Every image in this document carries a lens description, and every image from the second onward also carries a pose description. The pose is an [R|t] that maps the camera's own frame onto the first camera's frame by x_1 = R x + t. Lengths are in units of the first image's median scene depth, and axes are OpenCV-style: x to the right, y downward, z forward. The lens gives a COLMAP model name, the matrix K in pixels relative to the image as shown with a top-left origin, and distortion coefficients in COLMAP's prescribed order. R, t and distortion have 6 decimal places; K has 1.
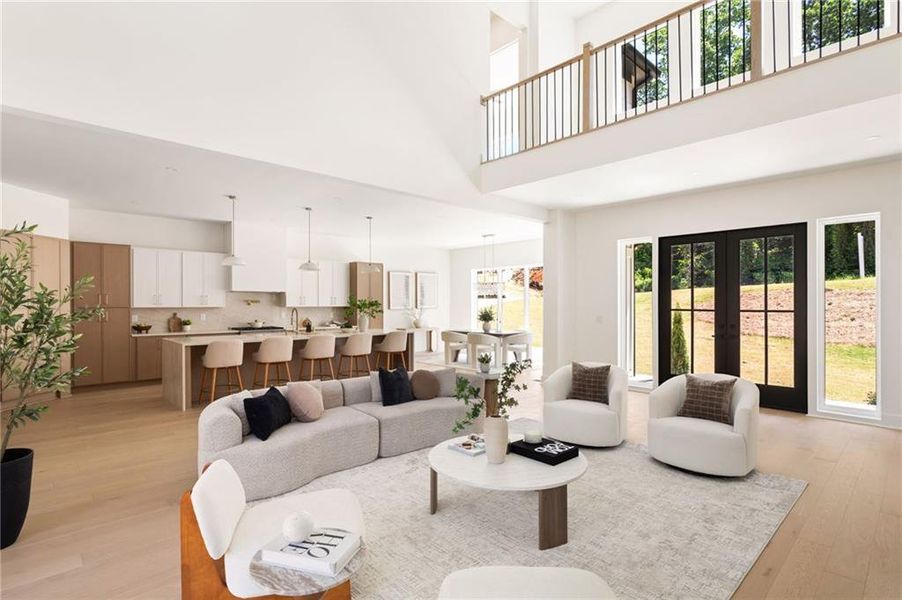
lens RADIAL K [[464.6, 0, 451.0], [0, 464.6, 300.0], [0, 0, 1]] dist [0.000546, 0.000160]
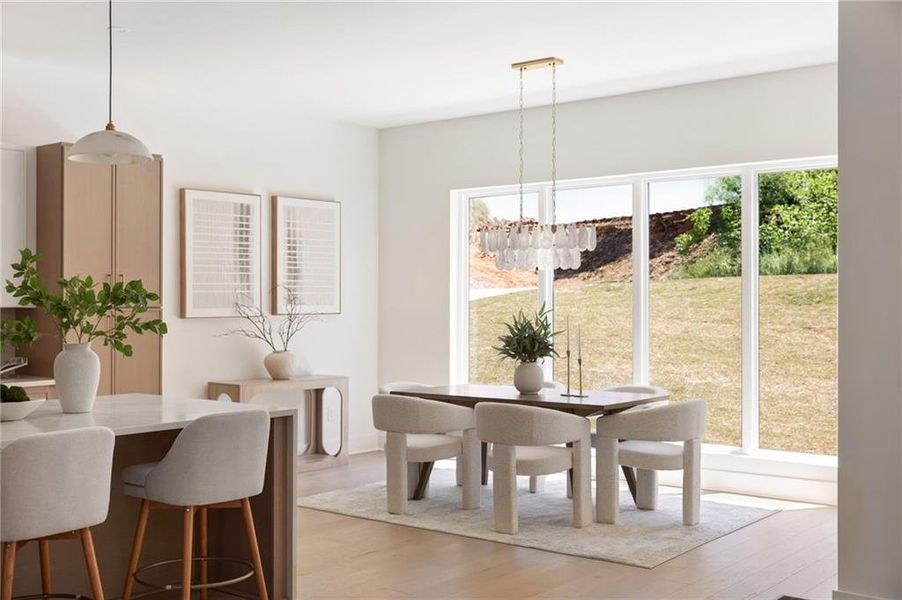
lens RADIAL K [[1043.5, 0, 451.0], [0, 1043.5, 300.0], [0, 0, 1]] dist [-0.011878, -0.010408]
pose [[0.991684, 0.001892, 0.128679, -0.057244], [-0.002349, 0.999991, 0.003403, 0.007162], [-0.128672, -0.003677, 0.991680, 0.374345]]
